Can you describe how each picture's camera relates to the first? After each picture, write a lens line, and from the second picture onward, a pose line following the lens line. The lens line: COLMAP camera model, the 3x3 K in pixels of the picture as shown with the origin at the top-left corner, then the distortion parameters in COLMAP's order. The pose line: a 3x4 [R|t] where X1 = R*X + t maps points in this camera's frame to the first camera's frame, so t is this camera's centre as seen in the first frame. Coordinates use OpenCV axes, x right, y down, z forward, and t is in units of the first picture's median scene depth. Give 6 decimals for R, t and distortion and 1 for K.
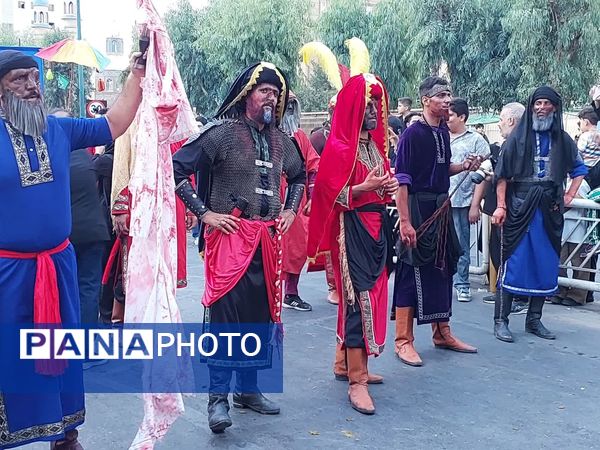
lens RADIAL K [[805.0, 0, 294.3], [0, 805.0, 211.7], [0, 0, 1]] dist [0.229600, -0.716445]
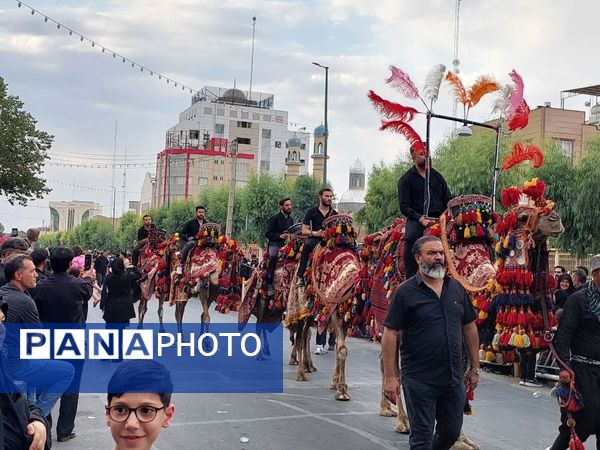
lens RADIAL K [[805.0, 0, 294.3], [0, 805.0, 211.7], [0, 0, 1]] dist [0.229600, -0.716445]
pose [[0.957939, 0.012303, -0.286707, 0.039787], [-0.057190, 0.987224, -0.148719, 0.006105], [0.281214, 0.158860, 0.946405, -0.146487]]
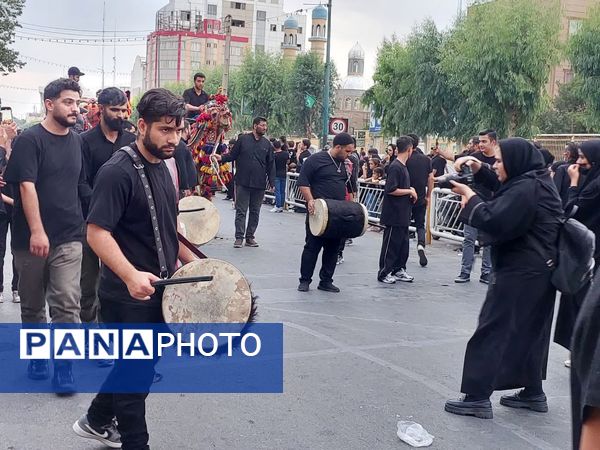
lens RADIAL K [[805.0, 0, 294.3], [0, 805.0, 211.7], [0, 0, 1]] dist [0.229600, -0.716445]
pose [[0.959644, 0.056673, -0.275449, -0.002136], [-0.062867, 0.997928, -0.013703, 0.004158], [0.274102, 0.030467, 0.961218, -0.037569]]
